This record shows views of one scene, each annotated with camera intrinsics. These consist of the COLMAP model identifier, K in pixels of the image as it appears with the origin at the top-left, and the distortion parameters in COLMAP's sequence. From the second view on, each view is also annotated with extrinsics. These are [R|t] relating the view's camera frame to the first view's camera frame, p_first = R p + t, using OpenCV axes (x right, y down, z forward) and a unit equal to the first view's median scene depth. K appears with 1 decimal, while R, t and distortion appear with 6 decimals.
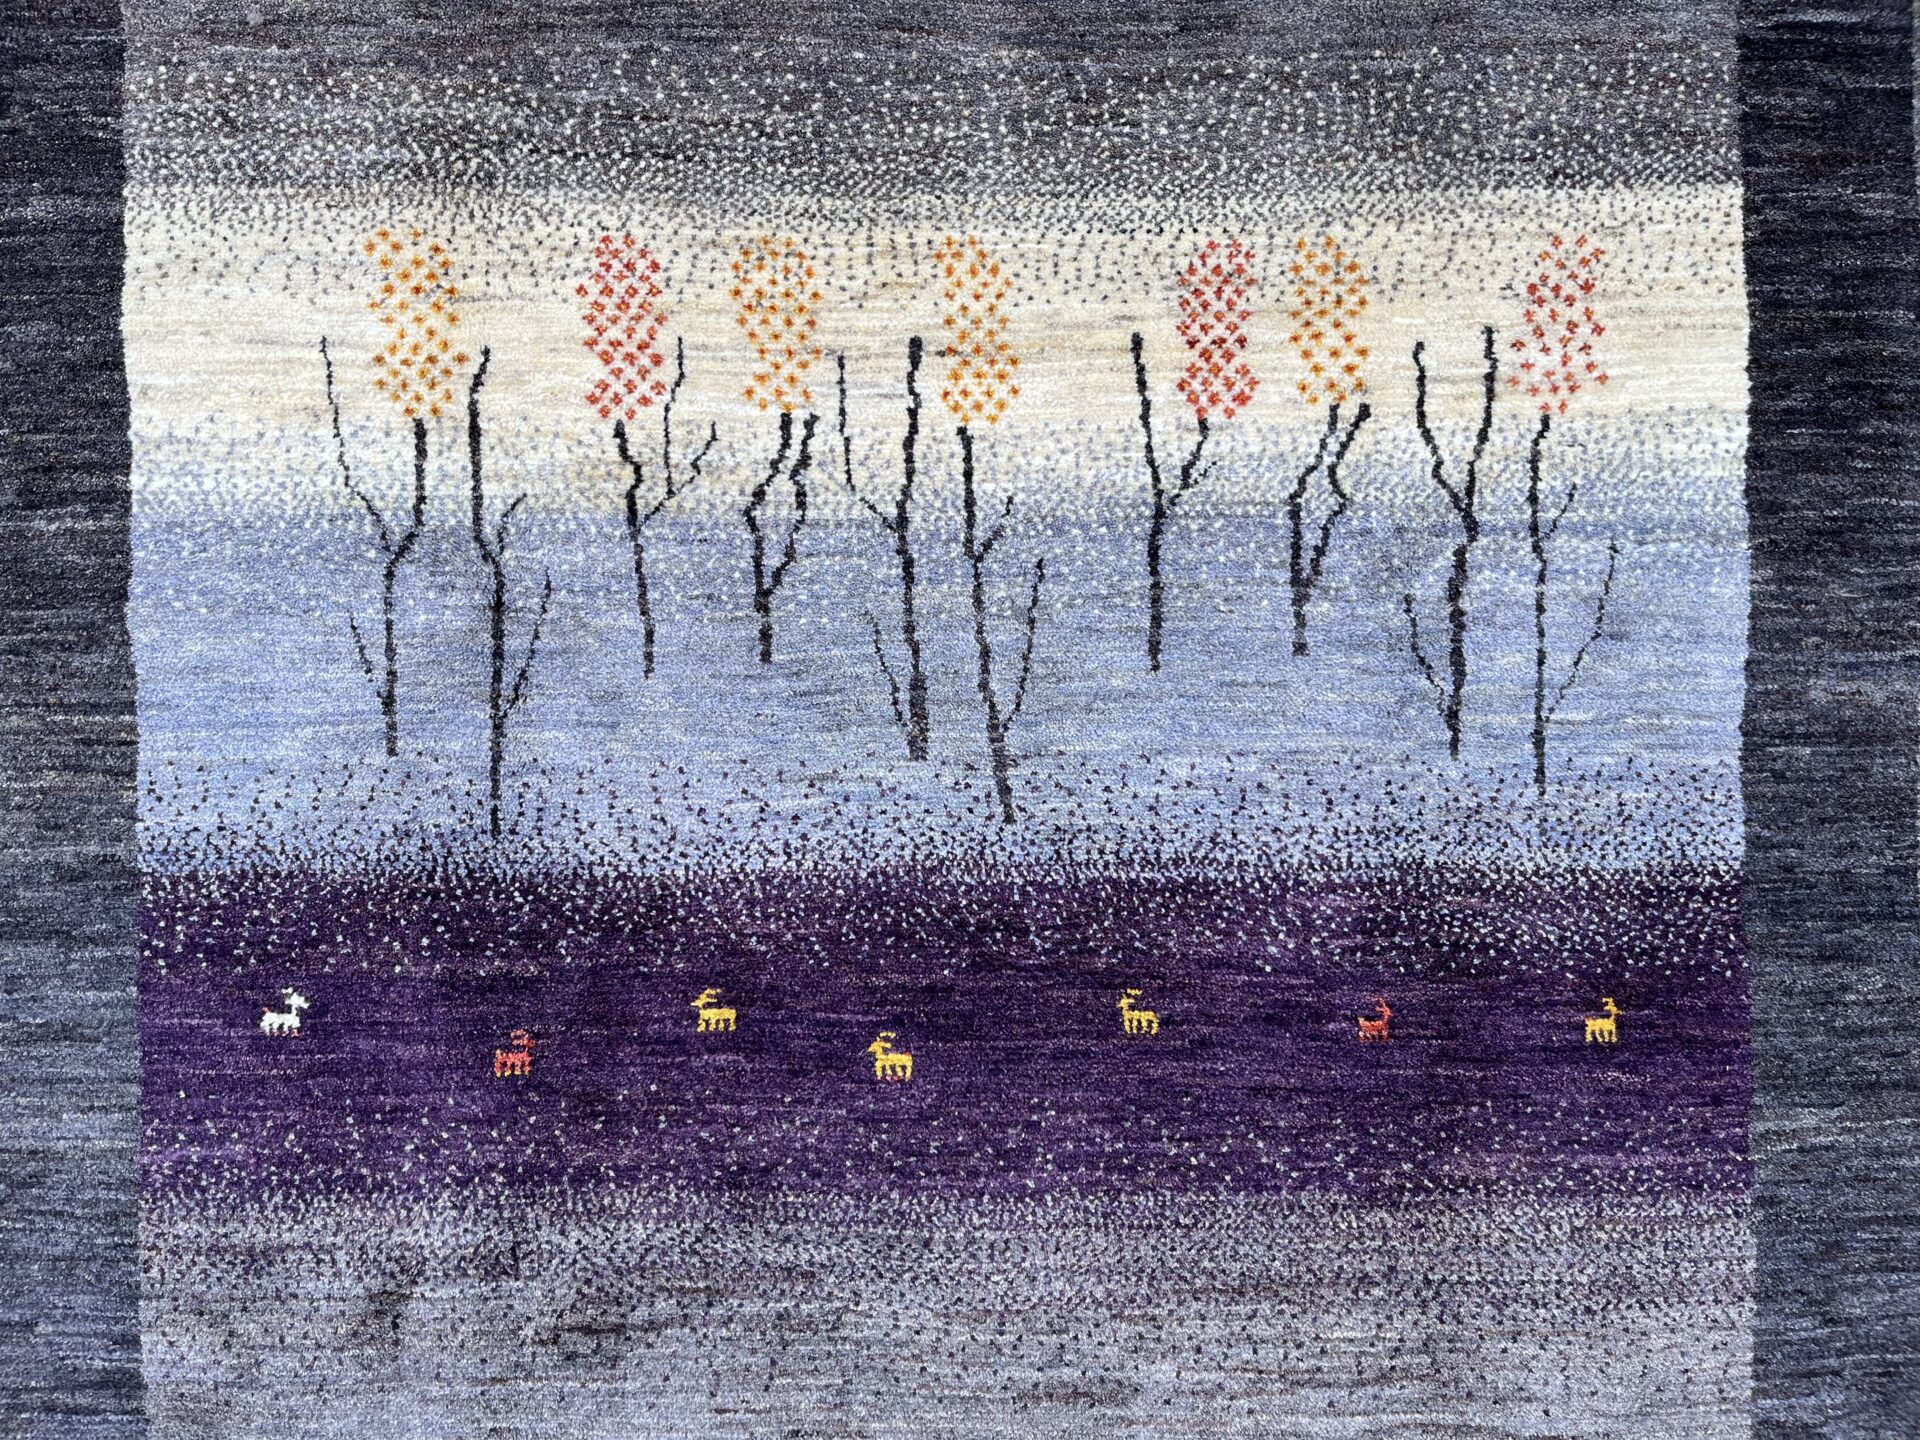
lens RADIAL K [[1493.0, 0, 953.1], [0, 1493.0, 724.9], [0, 0, 1]] dist [0.021981, -0.022501]
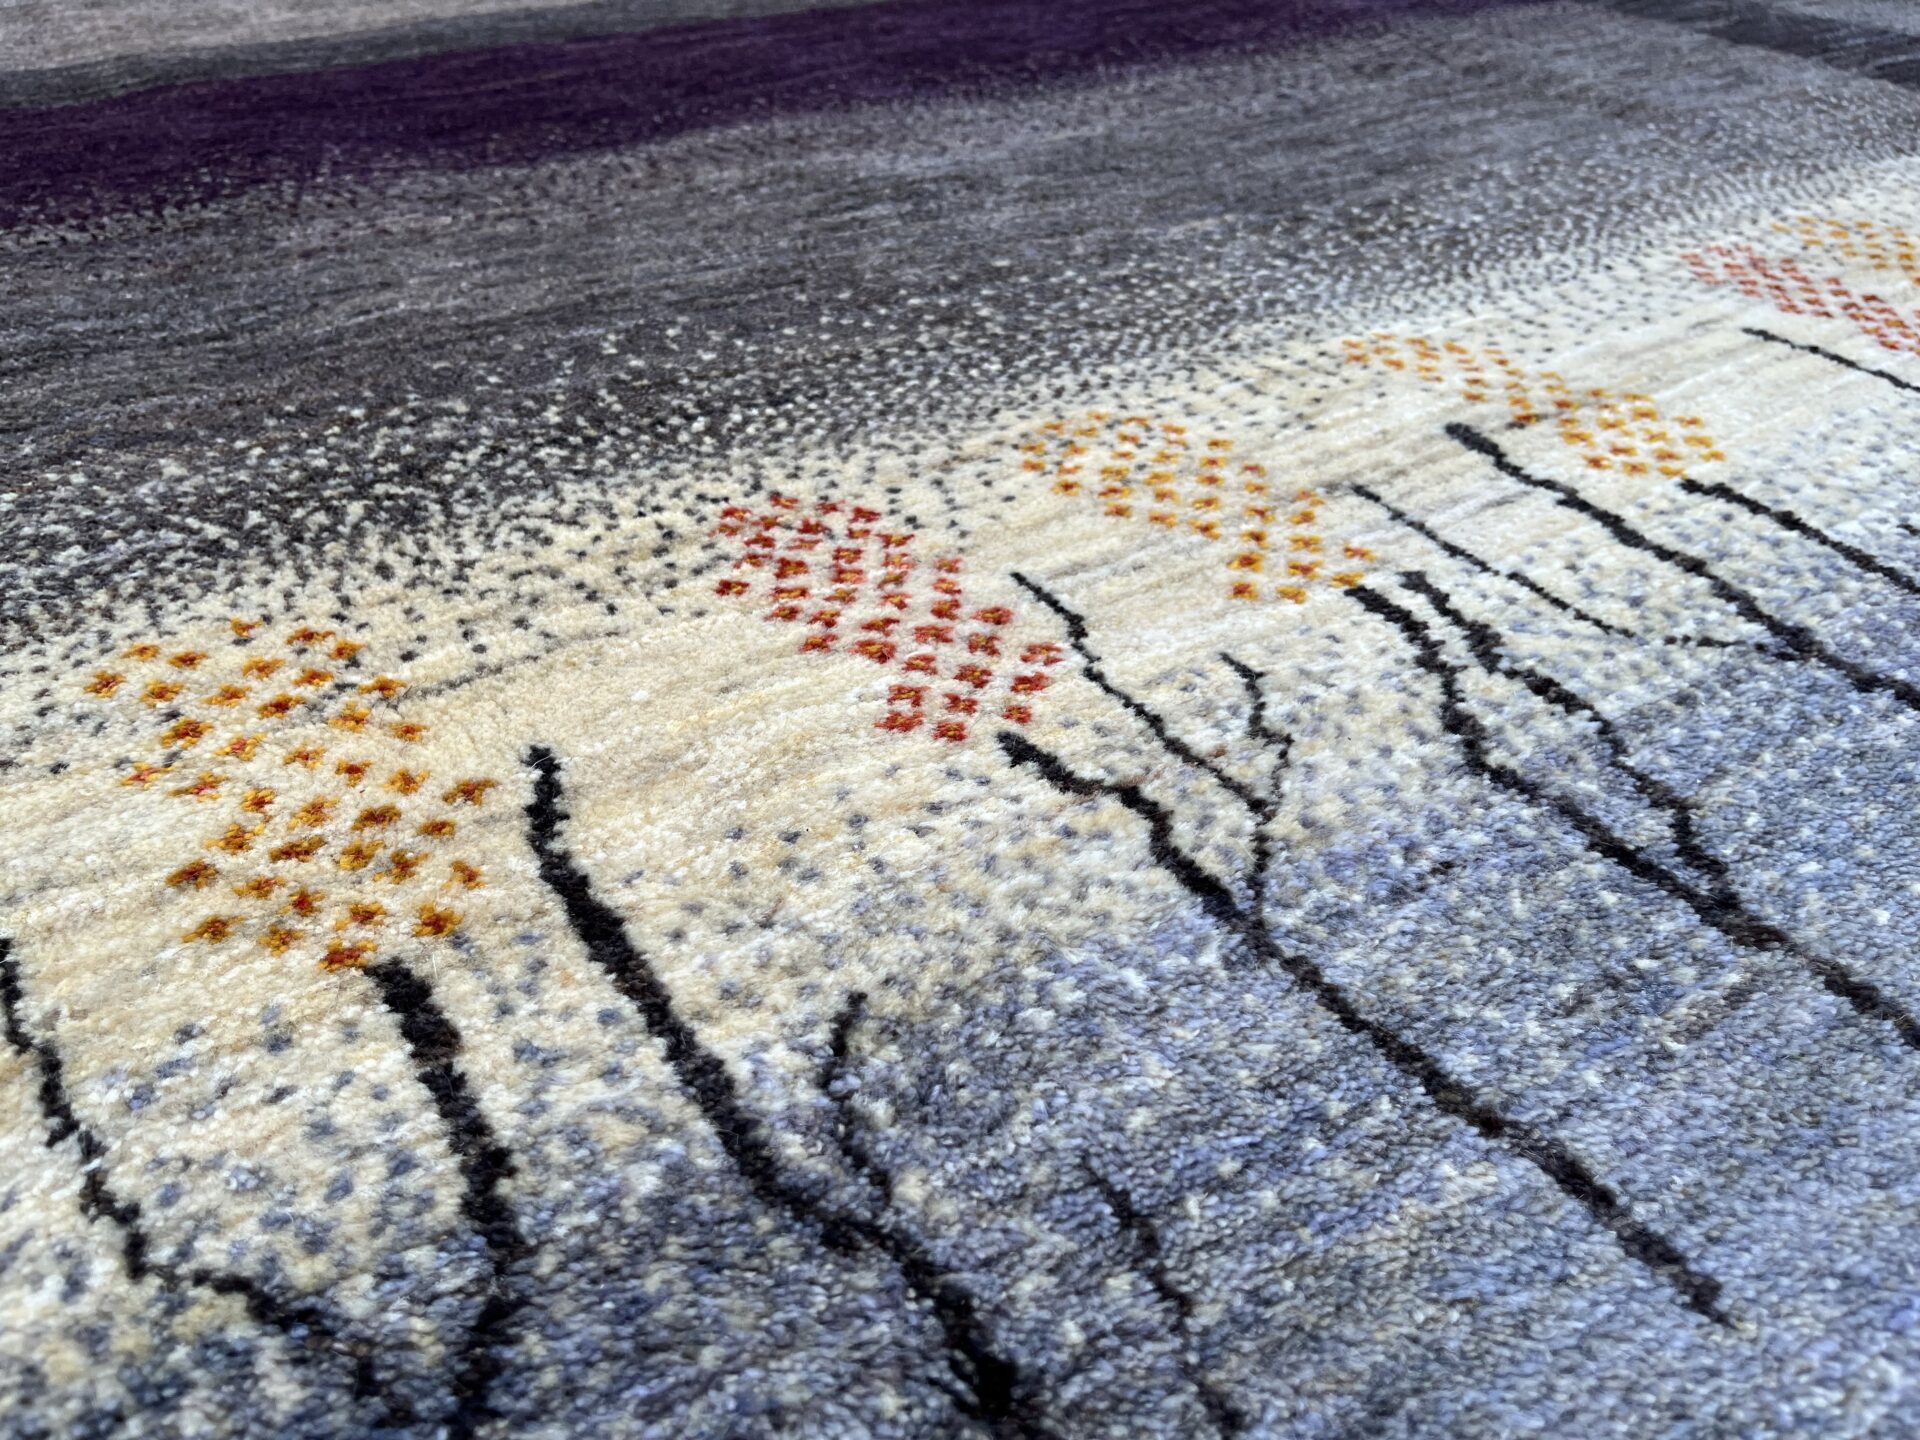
lens RADIAL K [[1493.0, 0, 960.1], [0, 1493.0, 721.9], [0, 0, 1]] dist [0.021981, -0.022501]
pose [[0.845410, -0.310278, 0.434751, -0.373292], [0.534030, 0.505746, -0.677520, 0.014198], [-0.009654, 0.804952, 0.593261, 0.801683]]
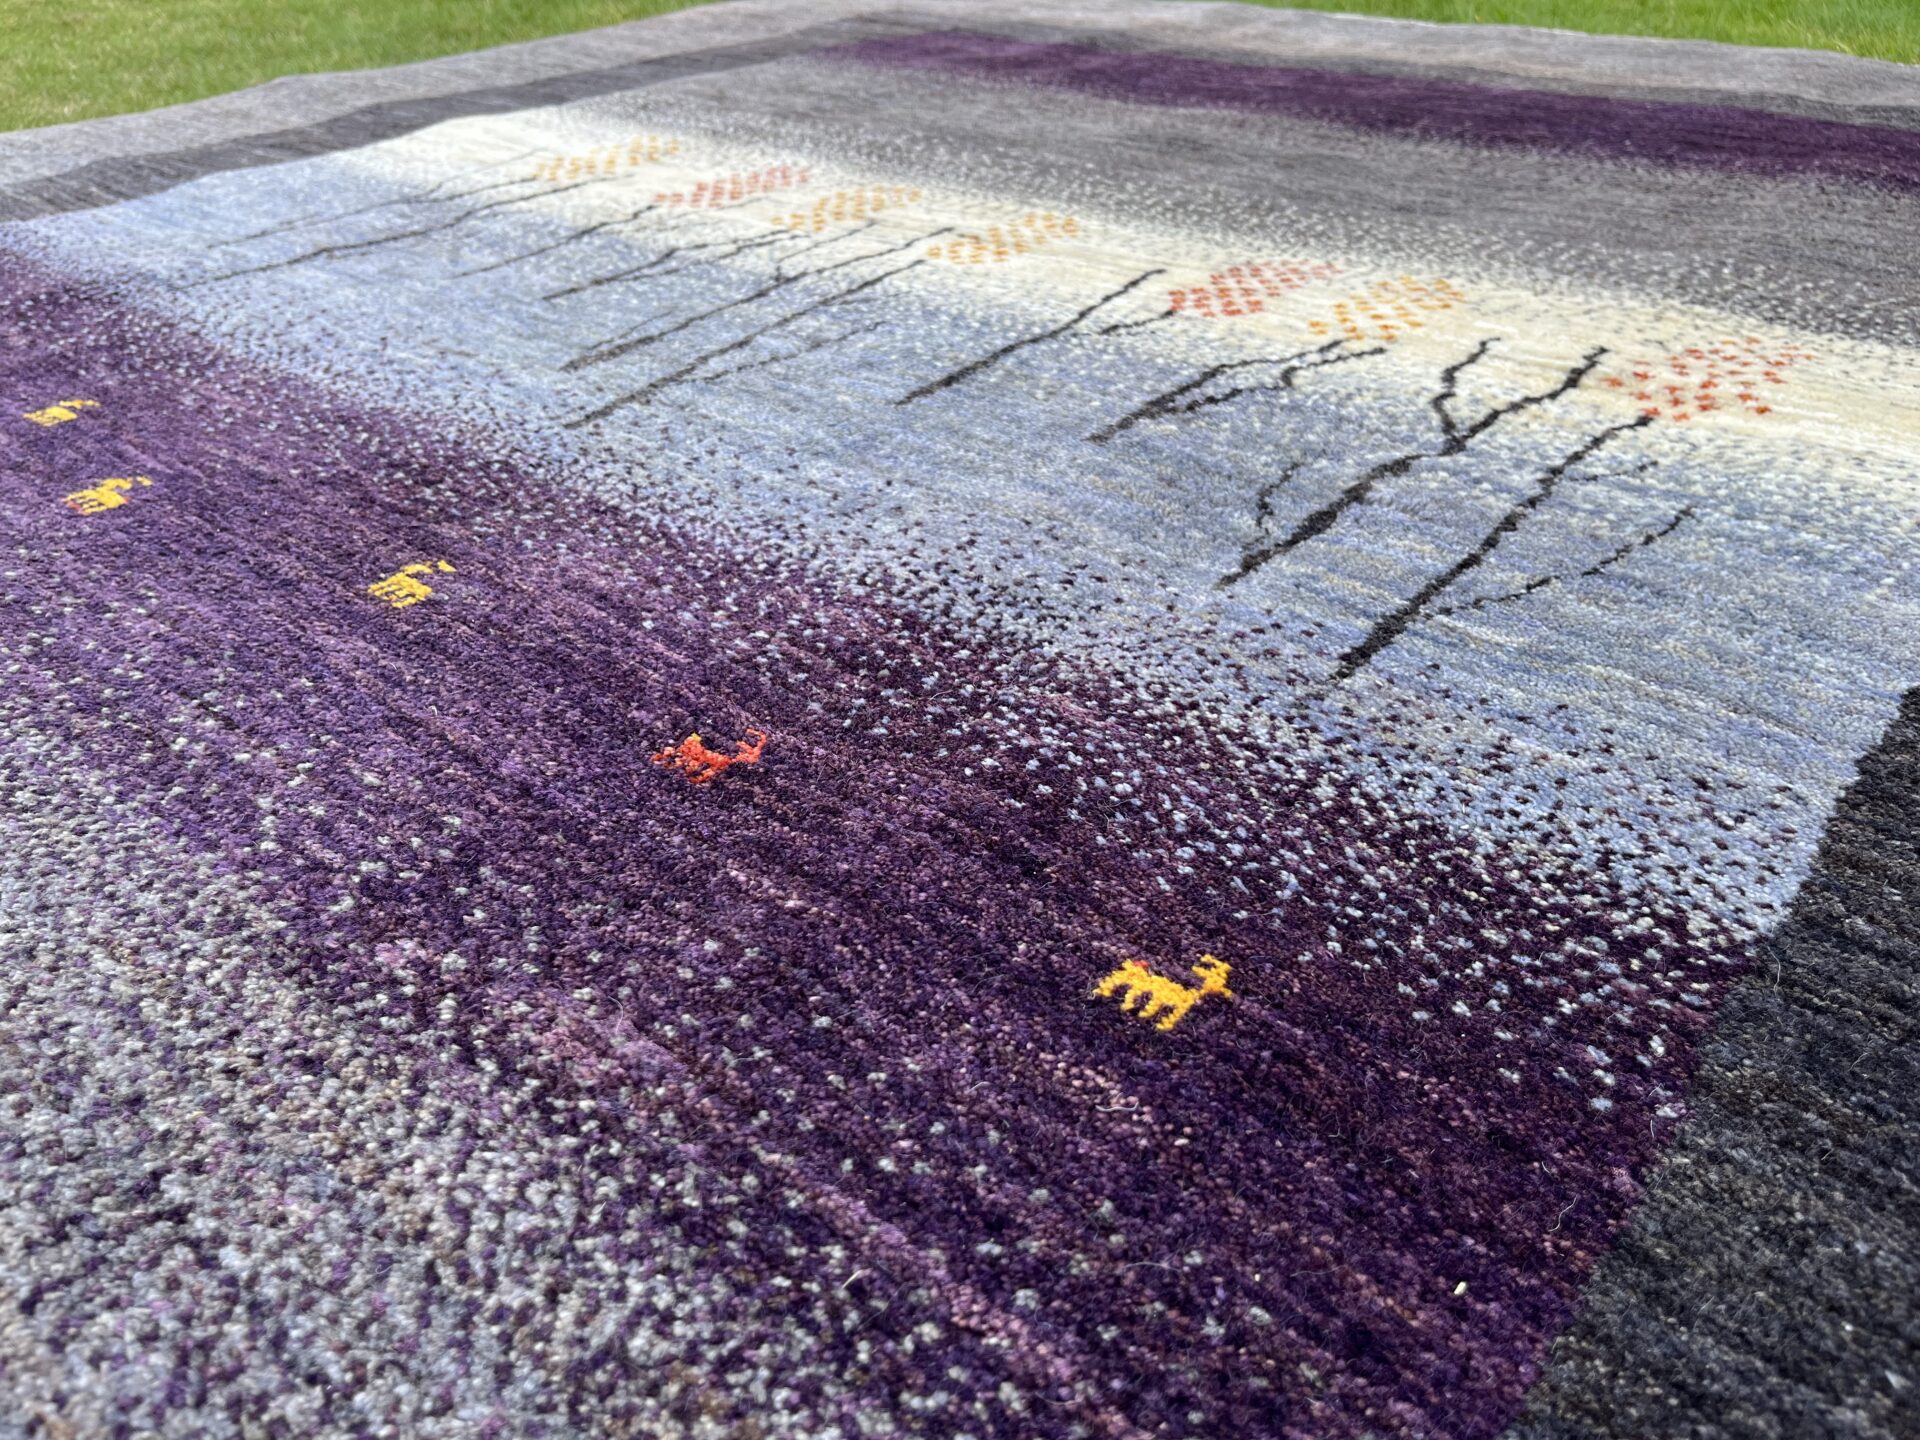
lens RADIAL K [[1493.0, 0, 964.1], [0, 1493.0, 715.8], [0, 0, 1]] dist [0.021981, -0.022501]
pose [[0.759993, 0.334637, -0.557162, 0.565284], [-0.649669, 0.415531, -0.636604, 0.414891], [0.018487, 0.845785, 0.533204, 0.771810]]
